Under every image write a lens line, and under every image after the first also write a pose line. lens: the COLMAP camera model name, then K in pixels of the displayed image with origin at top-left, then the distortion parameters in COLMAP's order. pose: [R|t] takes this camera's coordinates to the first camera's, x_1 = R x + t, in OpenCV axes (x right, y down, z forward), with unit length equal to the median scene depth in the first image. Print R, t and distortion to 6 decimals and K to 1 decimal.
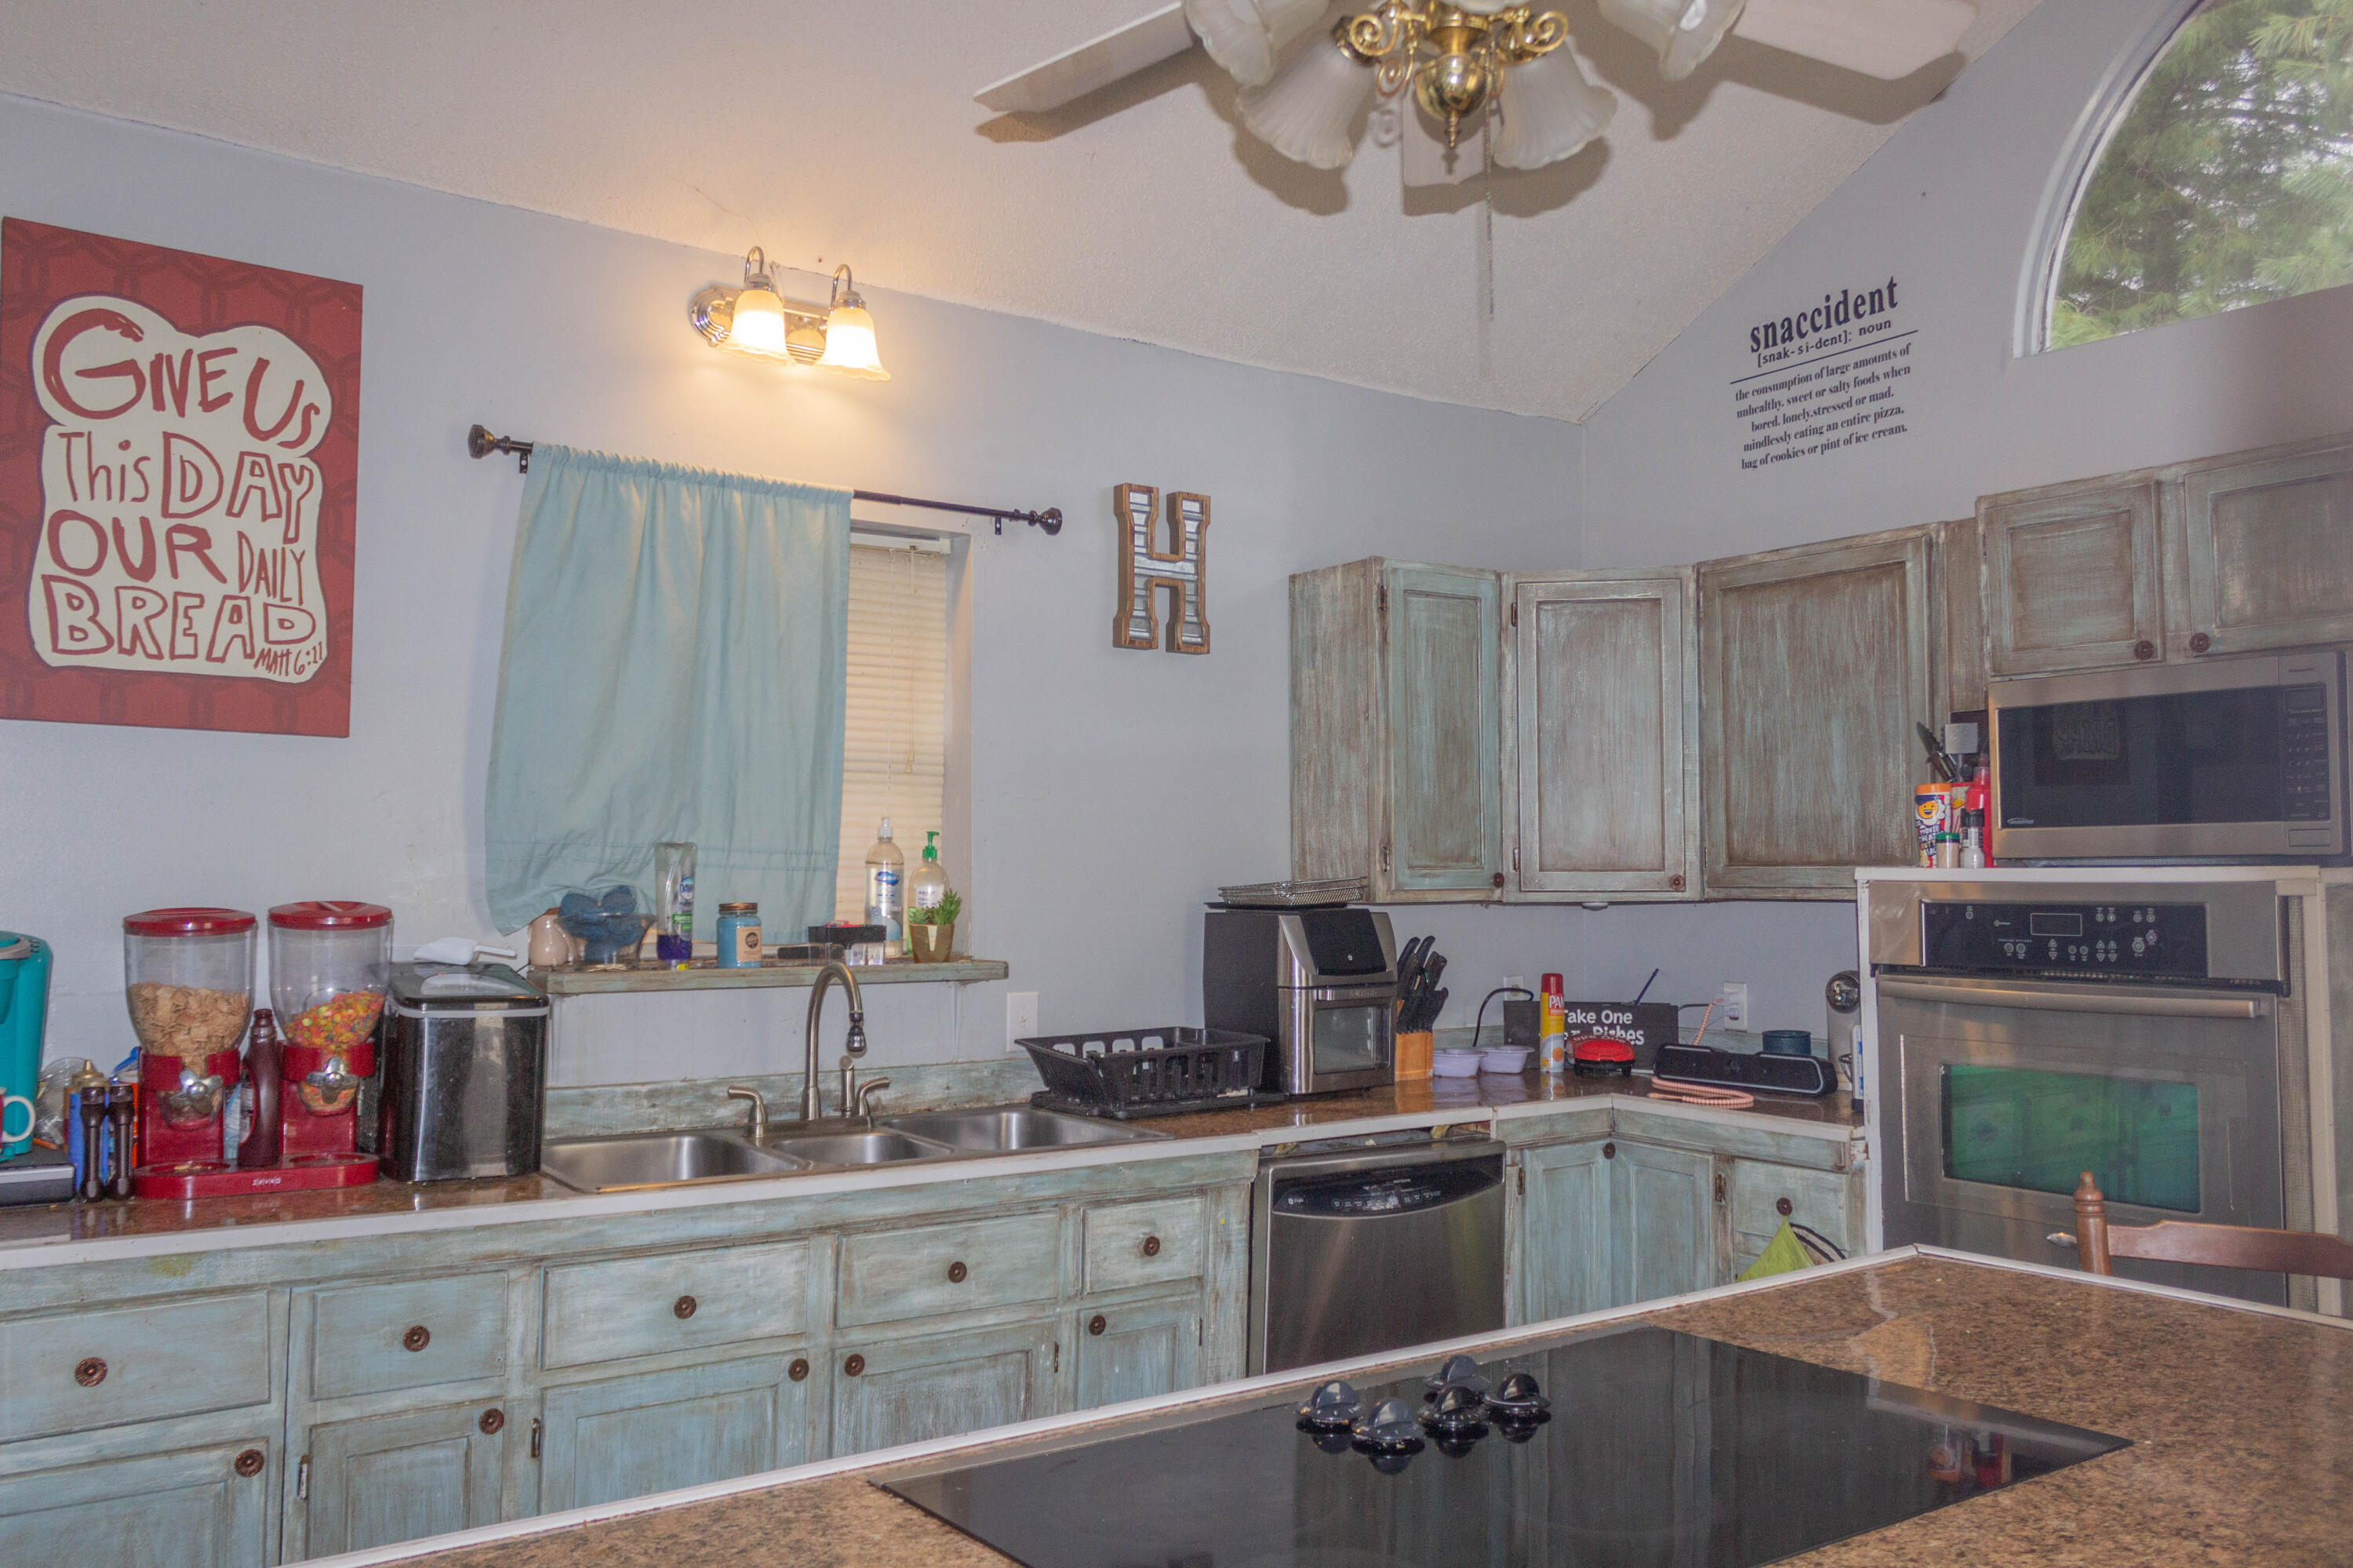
lens RADIAL K [[1899.7, 0, 1183.5], [0, 1899.7, 795.1], [0, 0, 1]] dist [0.056127, -0.105645]
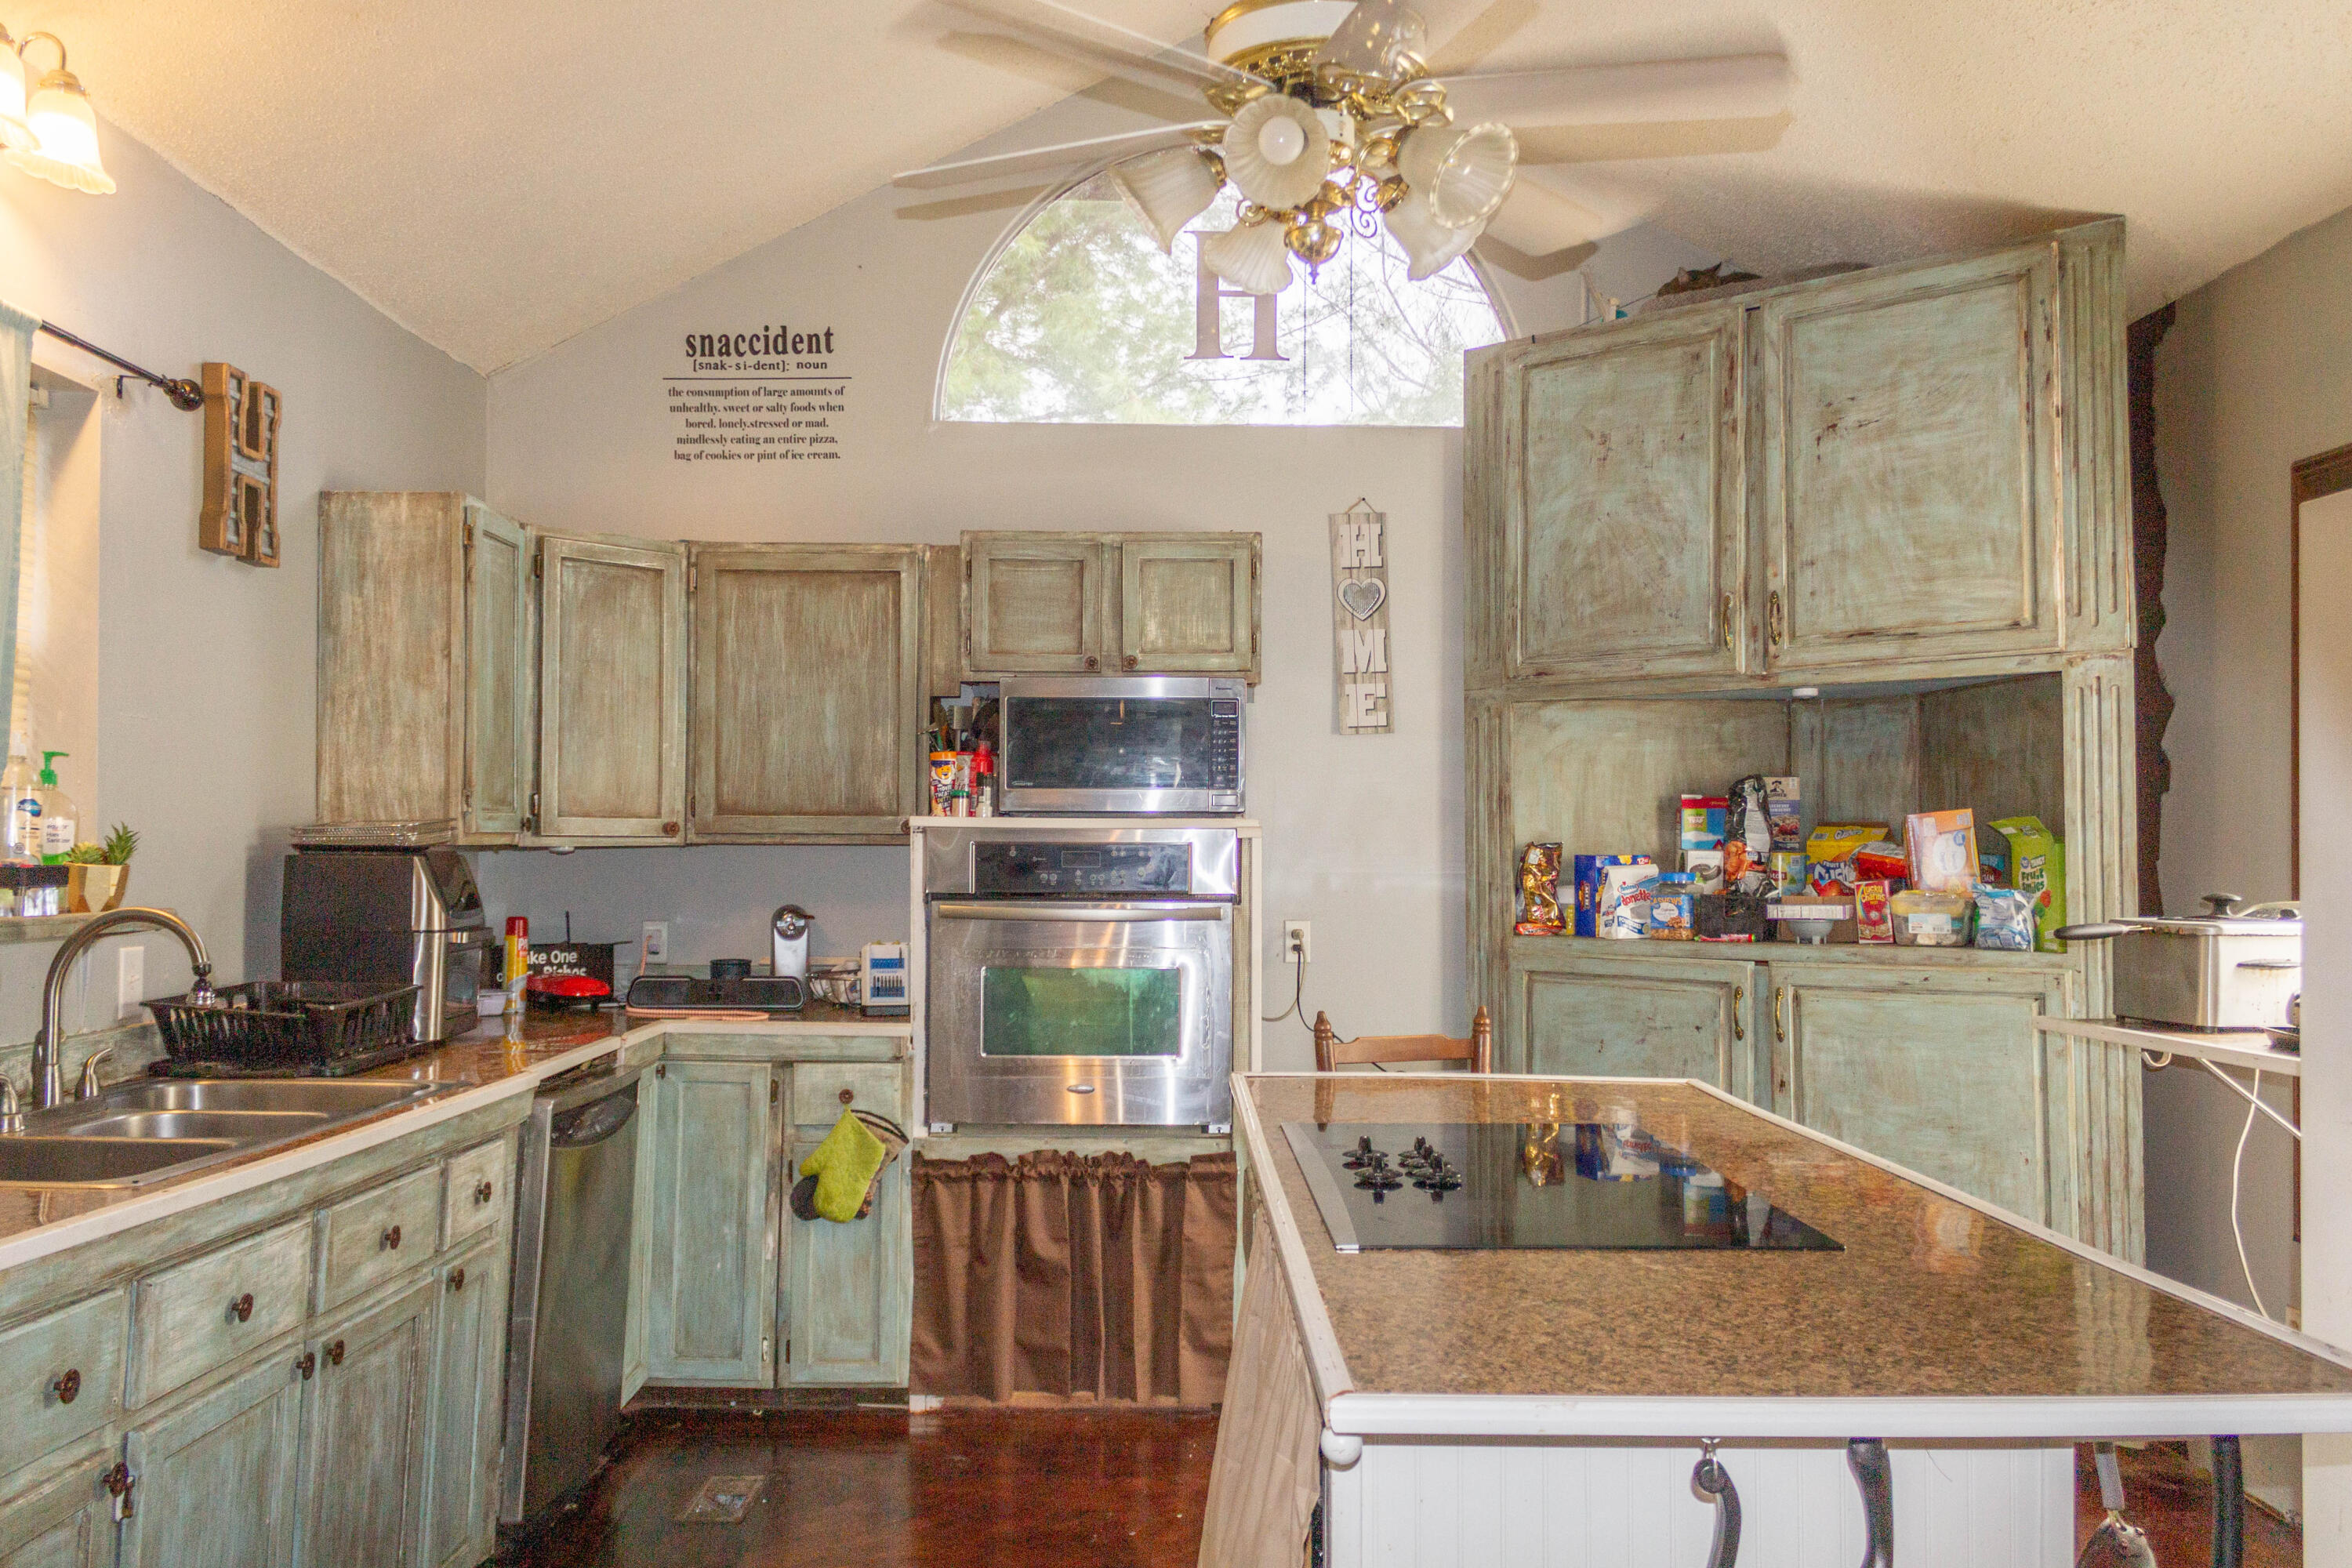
lens RADIAL K [[1898.8, 0, 1183.0], [0, 1898.8, 795.1], [0, 0, 1]] dist [0.056127, -0.105645]
pose [[0.571805, 0.028701, 0.819887, -0.479851], [-0.041440, 0.999123, -0.006074, 0.020777], [-0.819342, -0.030503, 0.572493, 0.125682]]
